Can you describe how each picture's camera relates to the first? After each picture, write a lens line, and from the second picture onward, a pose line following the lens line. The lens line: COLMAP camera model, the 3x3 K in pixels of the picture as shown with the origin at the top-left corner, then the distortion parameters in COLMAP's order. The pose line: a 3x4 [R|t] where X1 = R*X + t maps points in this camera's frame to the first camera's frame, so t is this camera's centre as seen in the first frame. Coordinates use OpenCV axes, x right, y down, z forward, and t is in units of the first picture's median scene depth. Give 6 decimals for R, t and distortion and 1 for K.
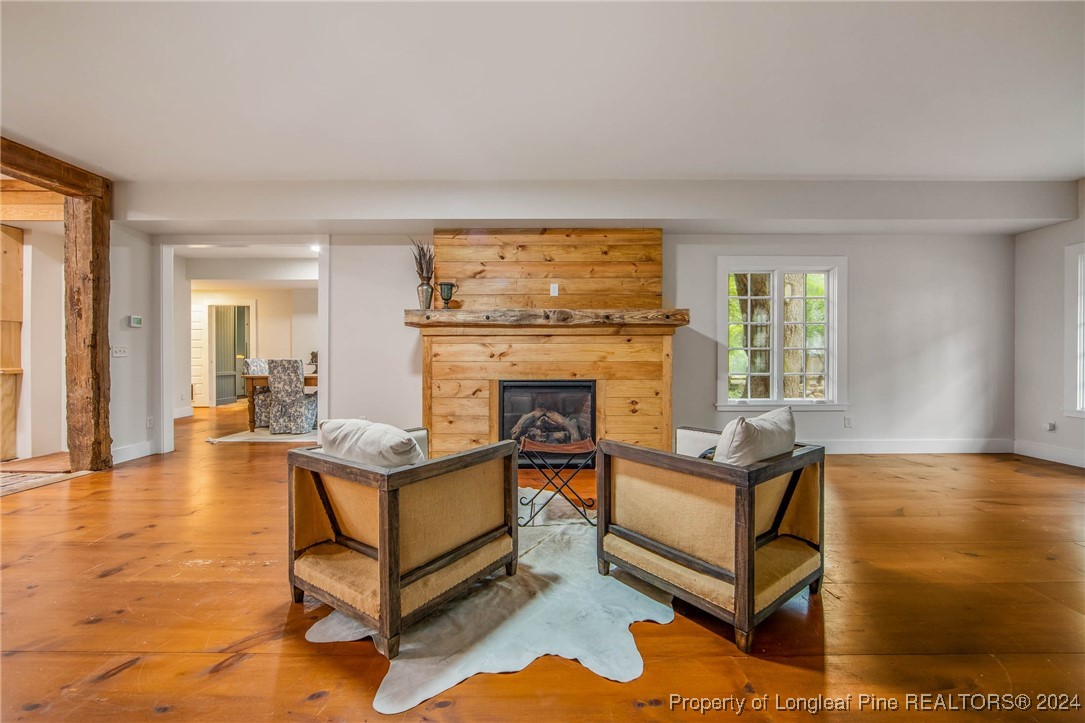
lens RADIAL K [[451.9, 0, 559.4], [0, 451.9, 358.6], [0, 0, 1]] dist [-0.008323, 0.000099]
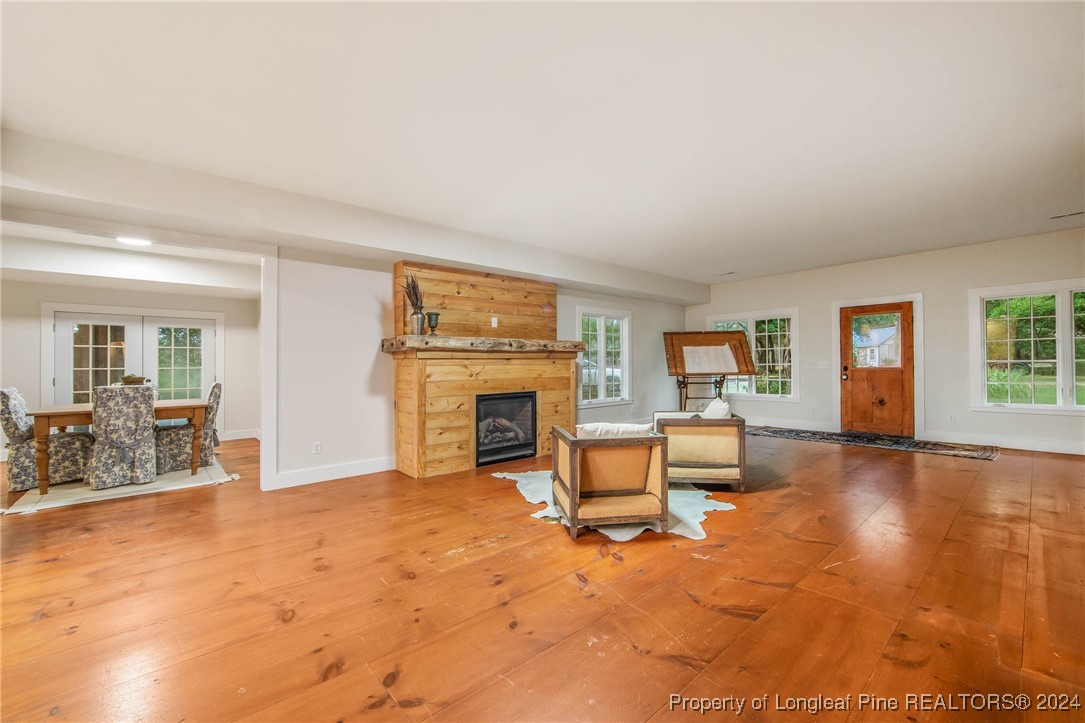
lens RADIAL K [[451.9, 0, 559.4], [0, 451.9, 358.6], [0, 0, 1]] dist [-0.008323, 0.000099]
pose [[0.731227, 0.001182, 0.682133, -0.805531], [0.018277, 0.999606, -0.021325, -0.021134], [-0.681889, 0.028061, 0.730917, -0.056056]]
